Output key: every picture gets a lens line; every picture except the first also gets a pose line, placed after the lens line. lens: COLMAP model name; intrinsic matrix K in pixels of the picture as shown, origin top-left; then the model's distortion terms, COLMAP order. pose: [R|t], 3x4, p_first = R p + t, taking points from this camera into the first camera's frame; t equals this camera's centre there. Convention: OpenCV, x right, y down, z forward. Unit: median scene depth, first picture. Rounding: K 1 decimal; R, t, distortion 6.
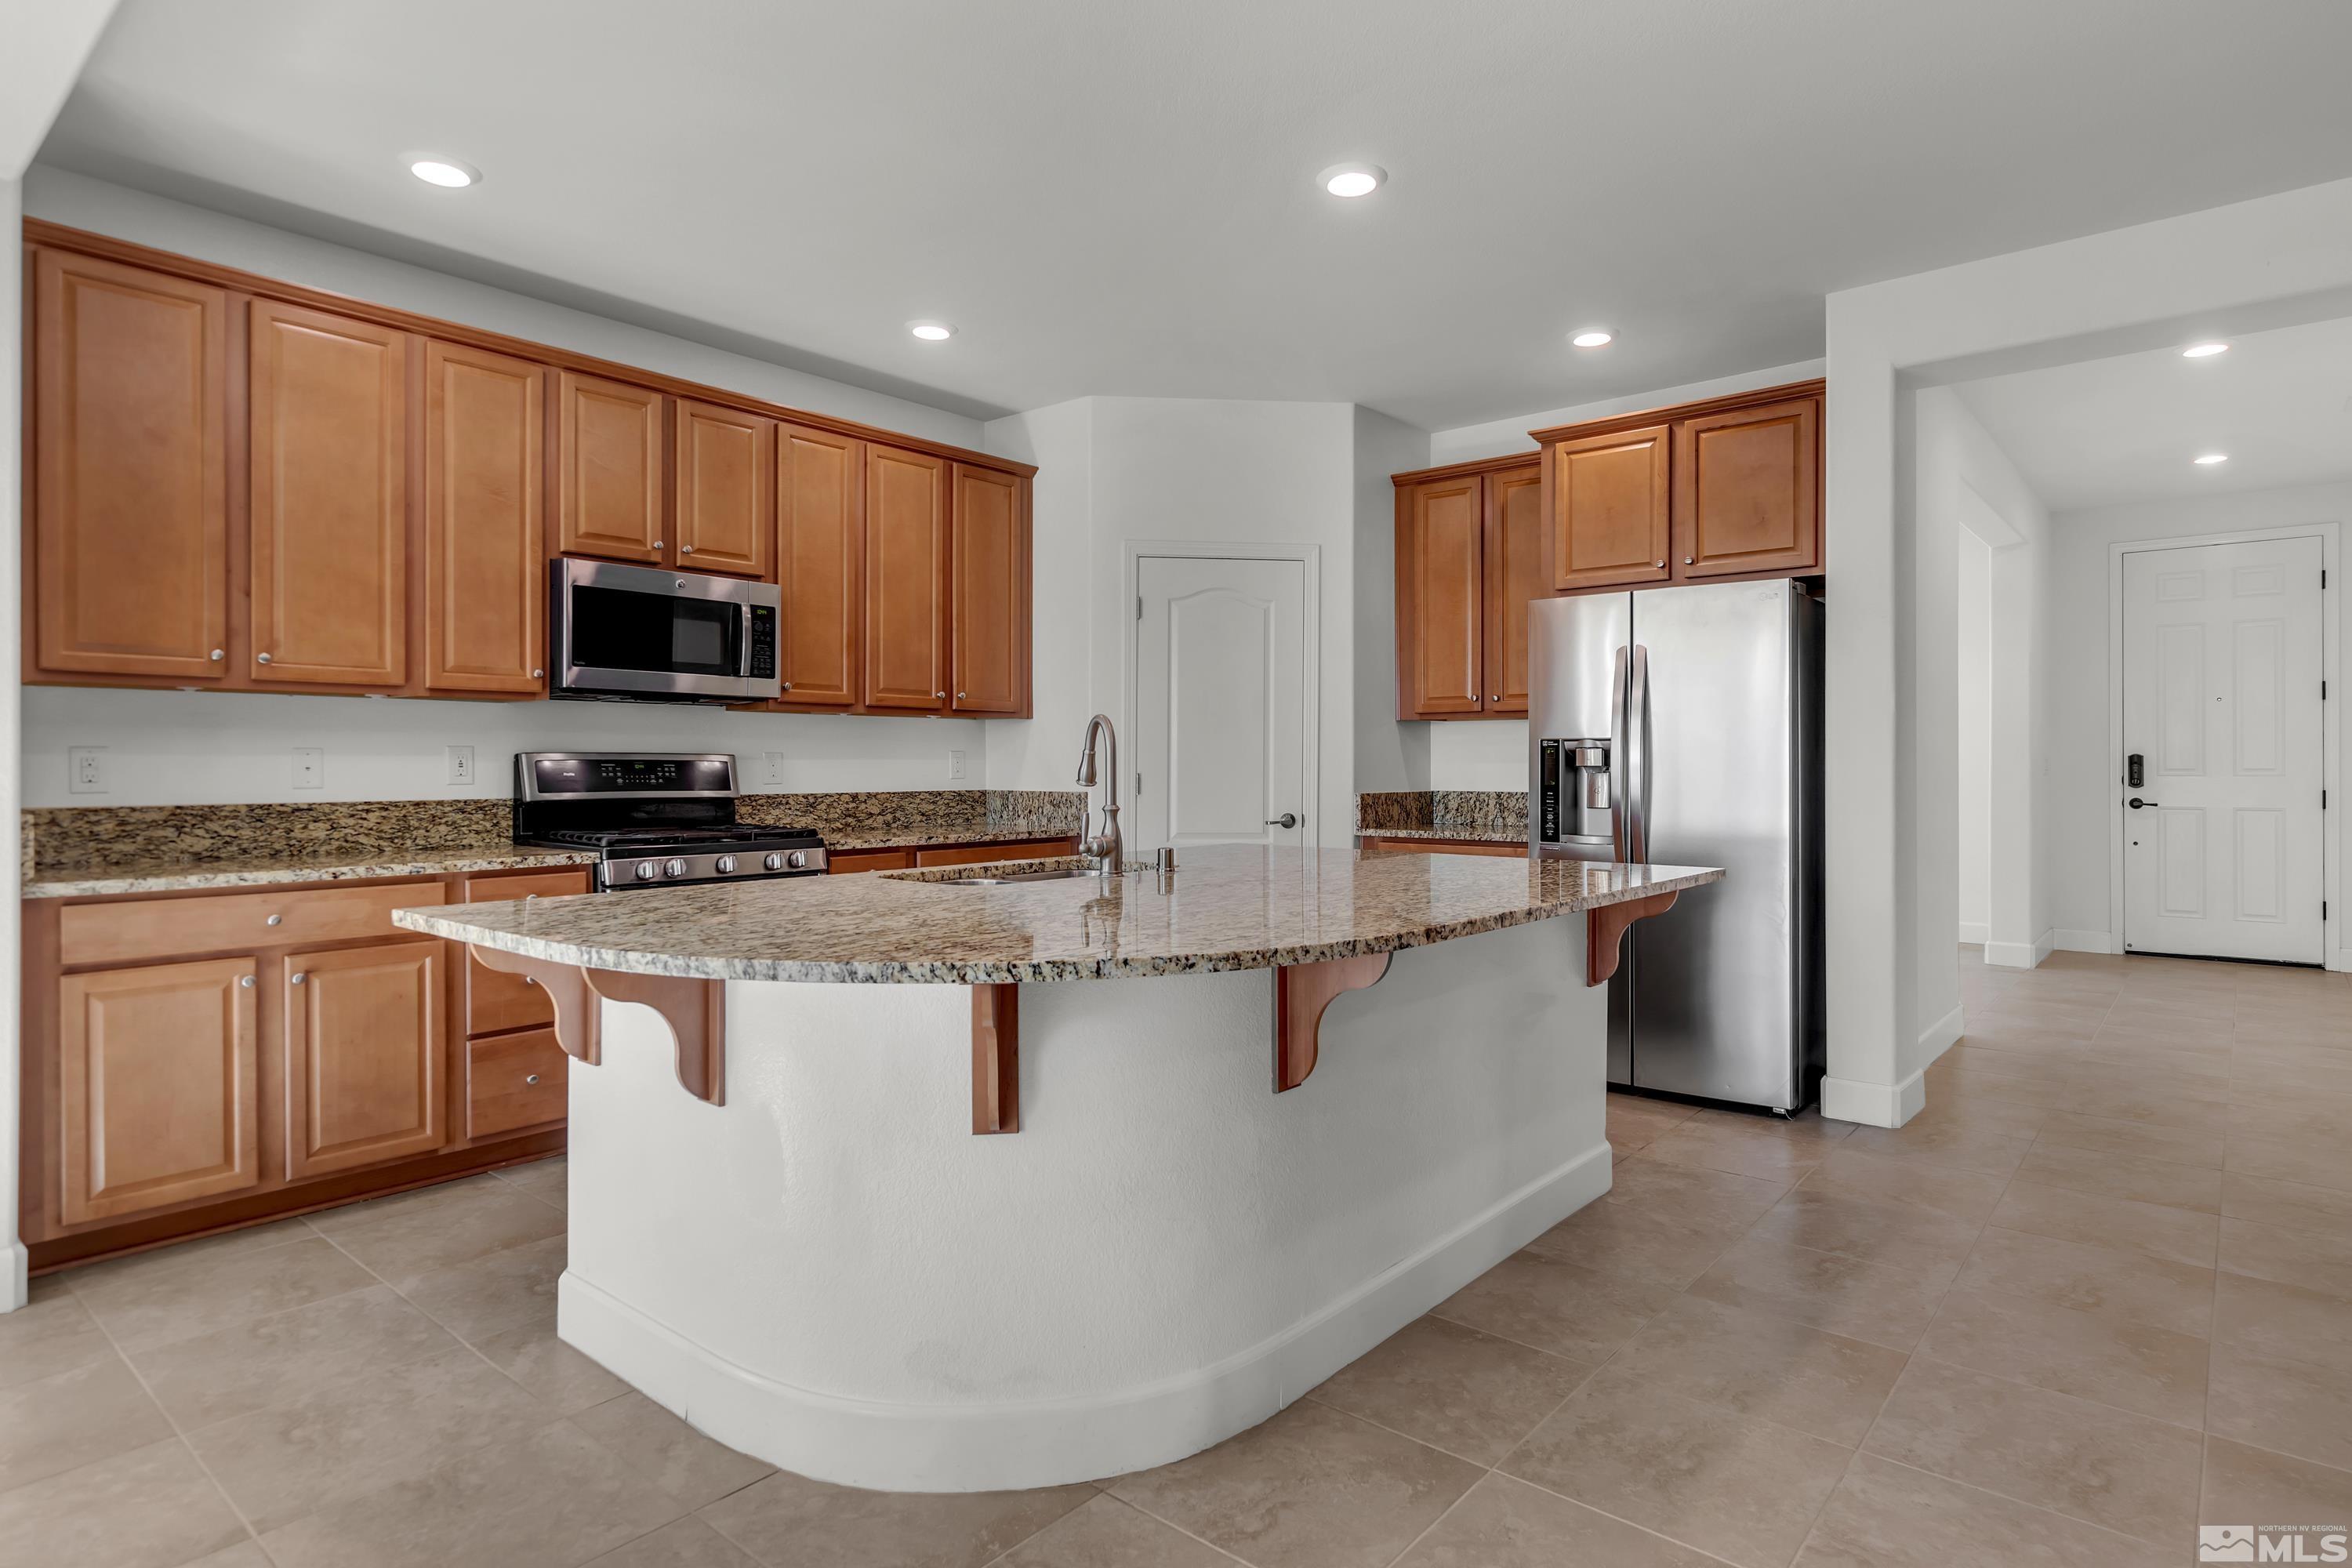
lens RADIAL K [[1268.6, 0, 1209.9], [0, 1268.6, 768.5], [0, 0, 1]] dist [0.006125, -0.000251]
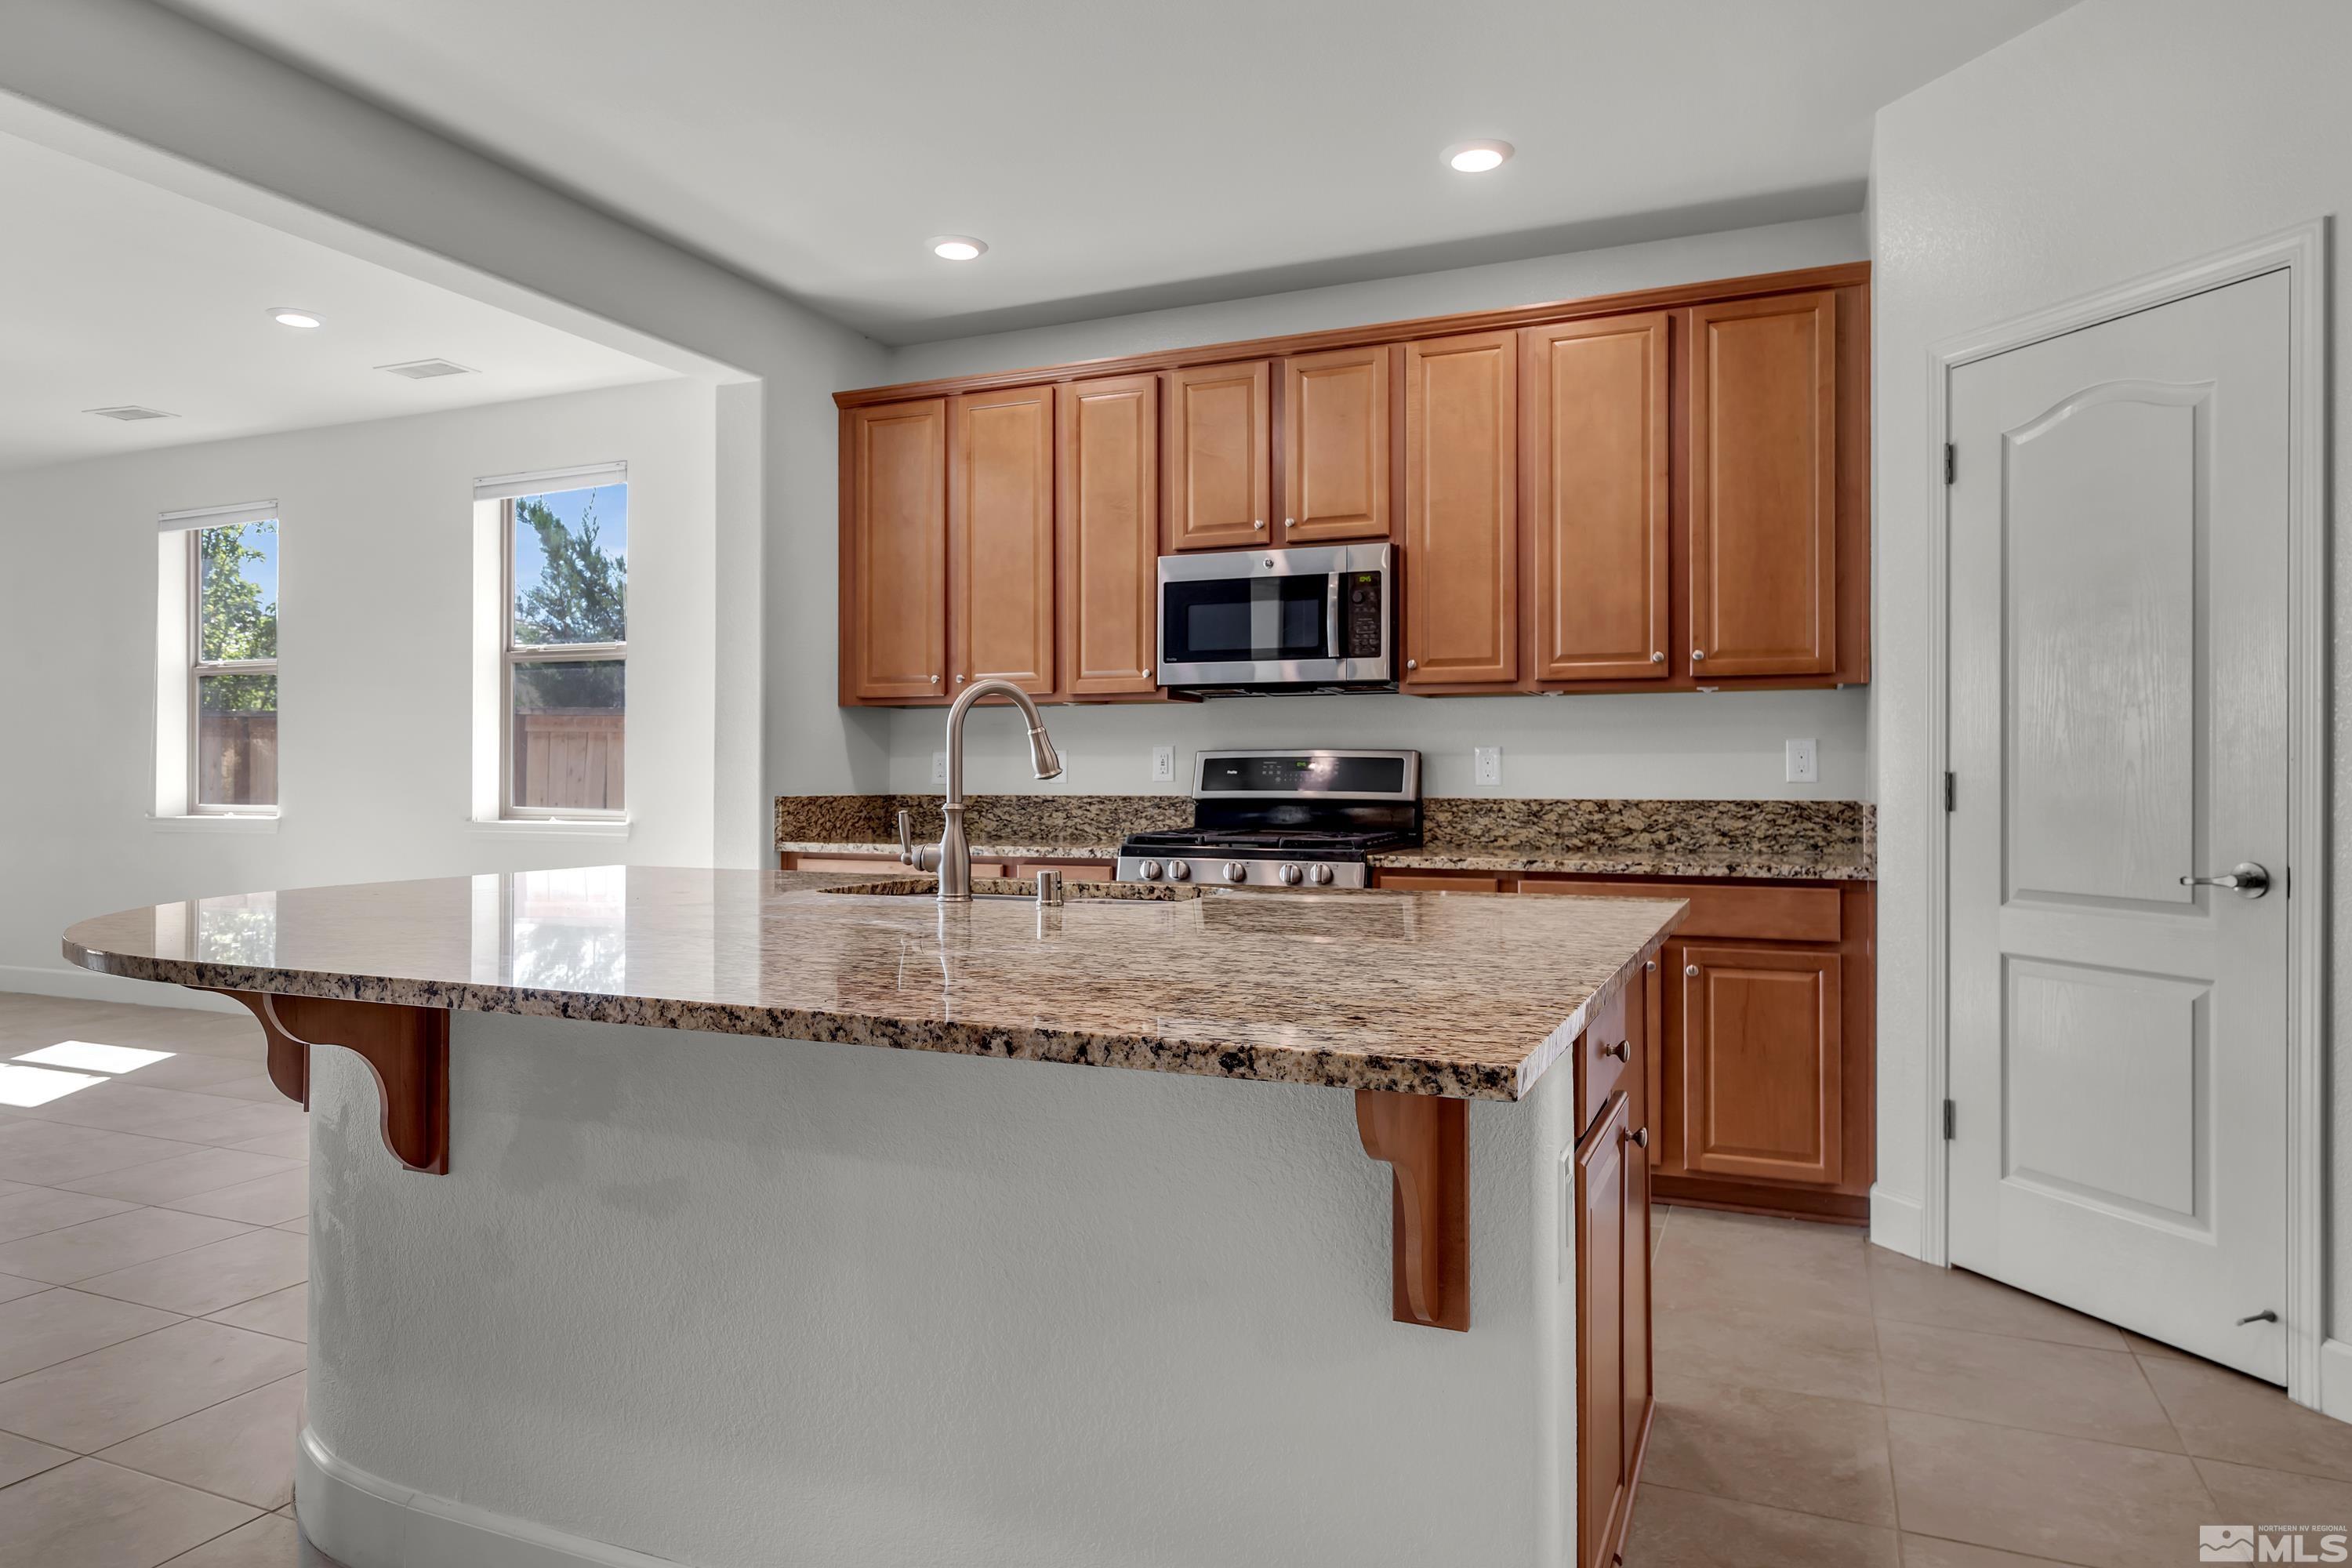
lens RADIAL K [[1362.7, 0, 1228.3], [0, 1362.7, 787.3], [0, 0, 1]] dist [0.006534, -0.000455]
pose [[0.302632, 0.005120, -0.953094, 0.505886], [-0.004267, 0.999983, 0.004017, 0.011782], [0.953098, 0.002852, 0.302649, 0.676562]]
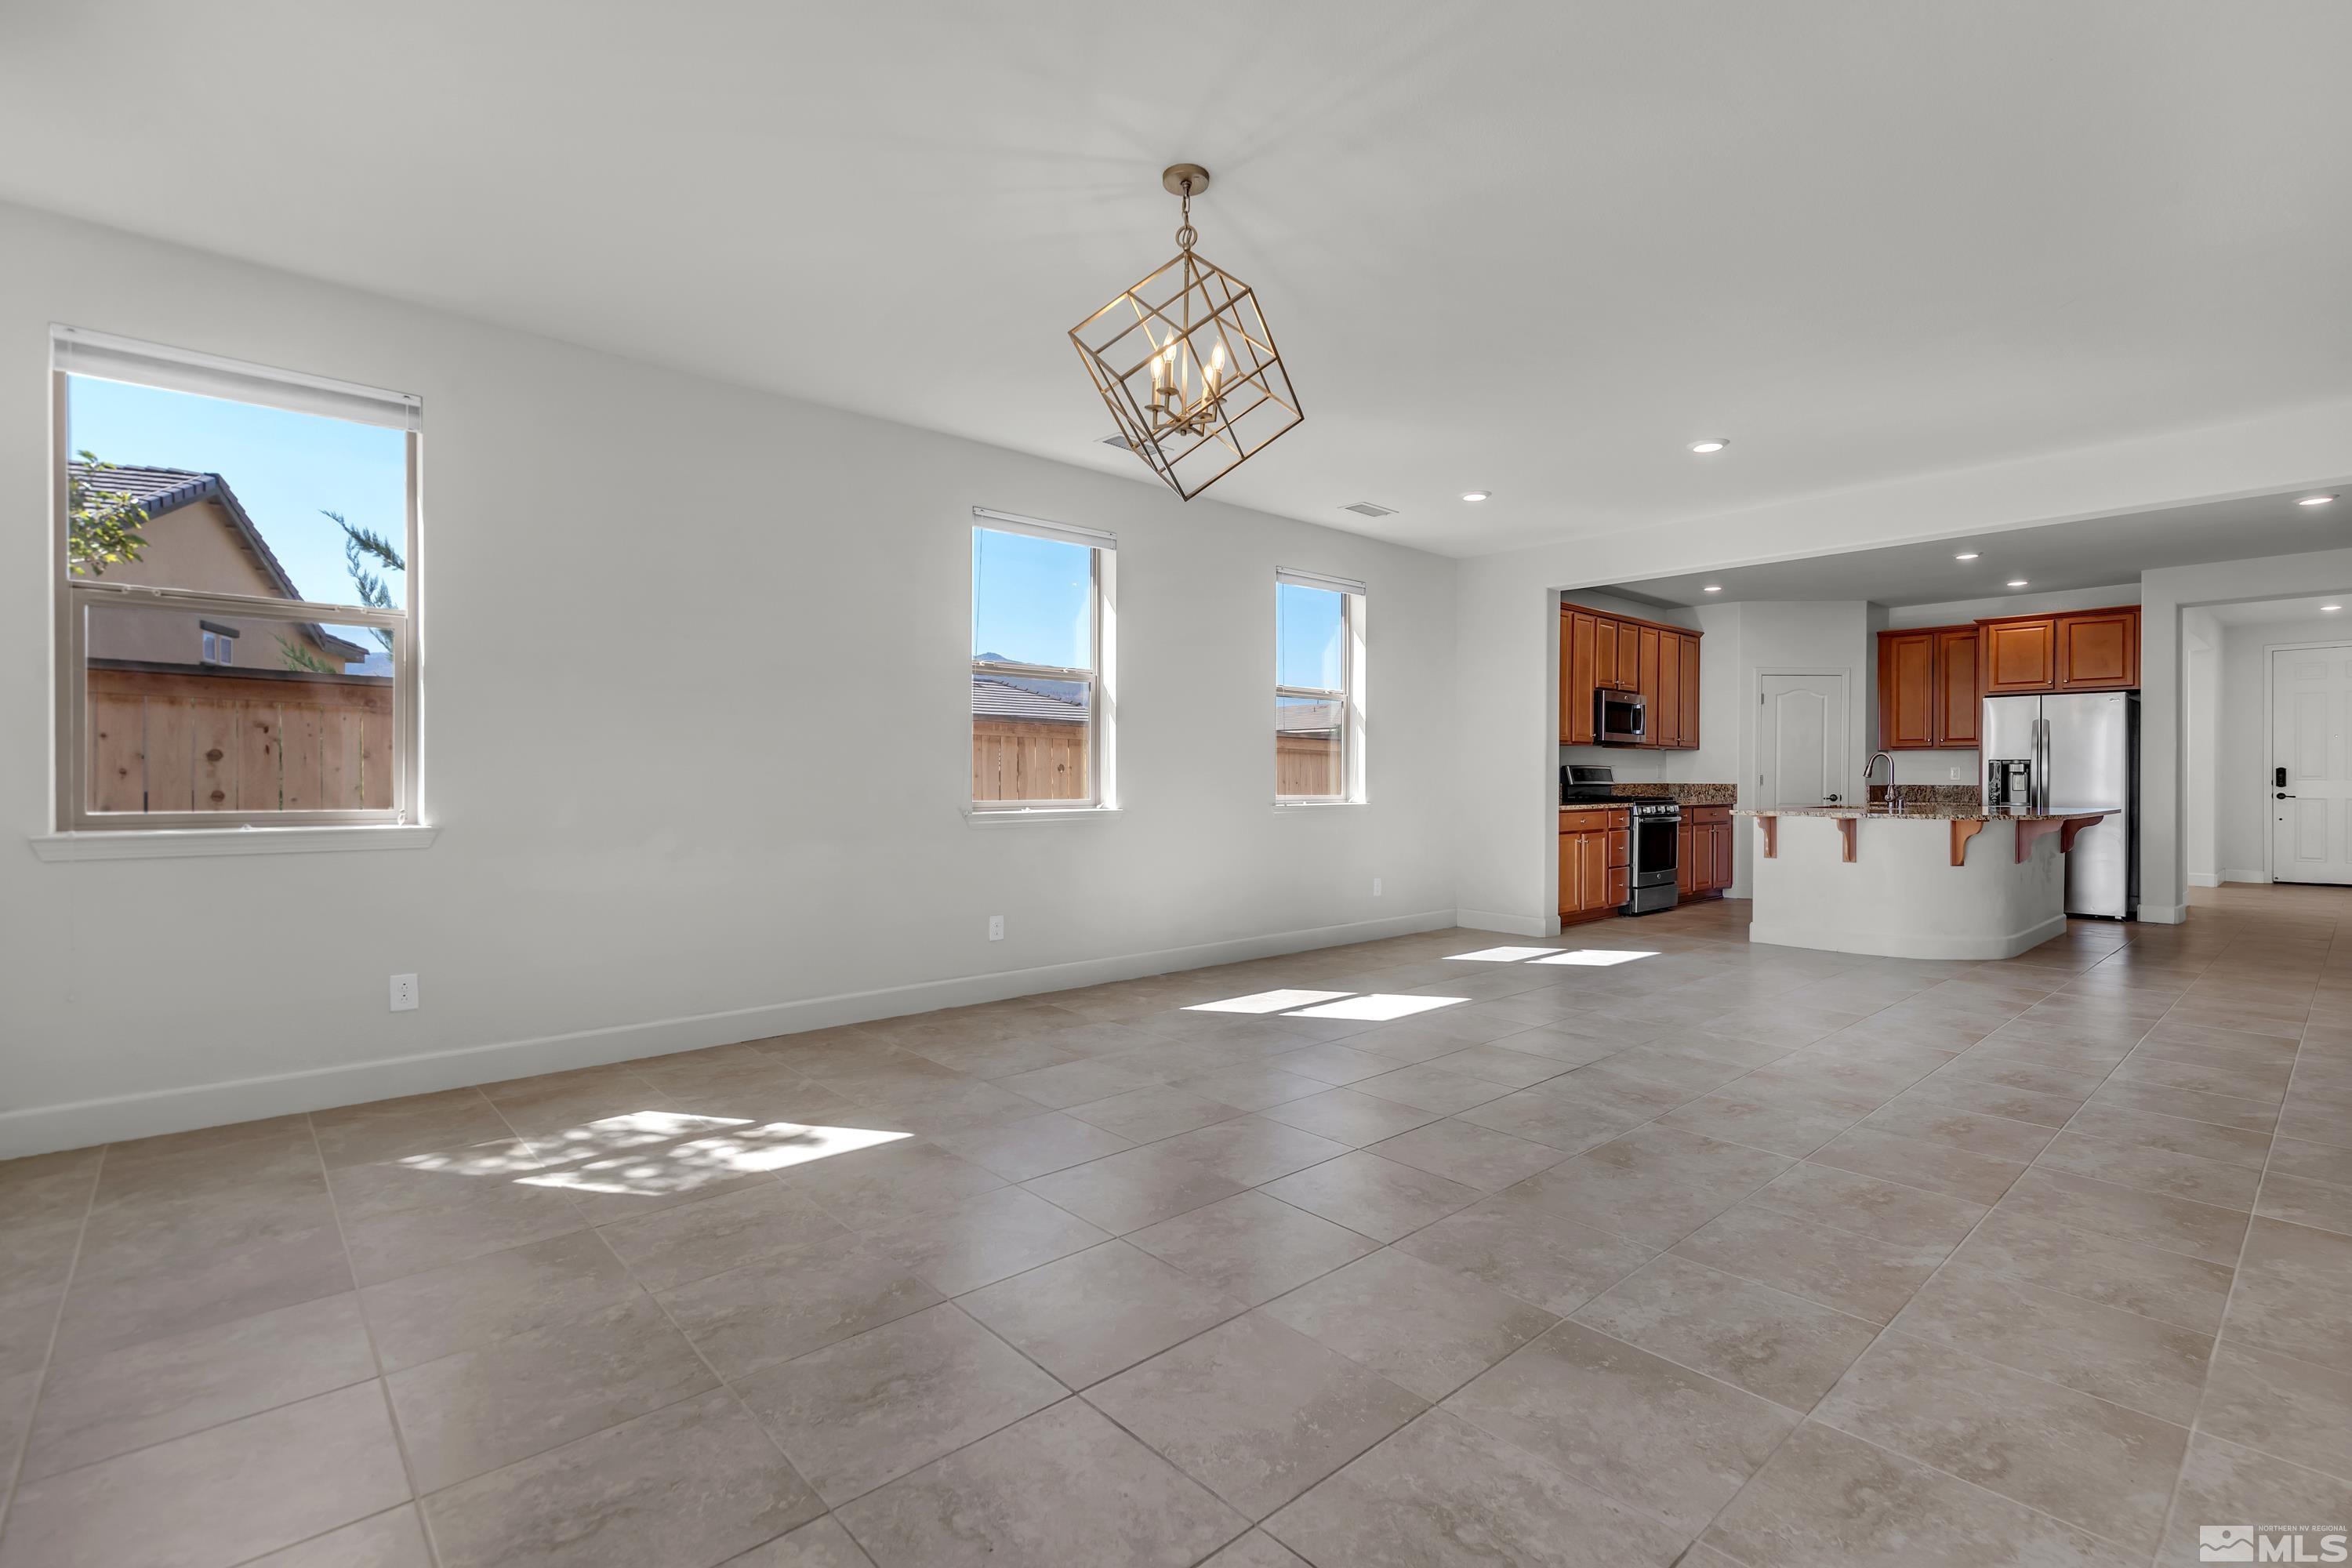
lens RADIAL K [[1065.8, 0, 1182.7], [0, 1065.8, 783.6], [0, 0, 1]] dist [-0.004487, -0.000474]
pose [[0.986978, 0.003827, -0.160812, -0.936240], [-0.003254, 0.999987, 0.003827, 0.018050], [0.160825, -0.003254, 0.986978, -1.205846]]
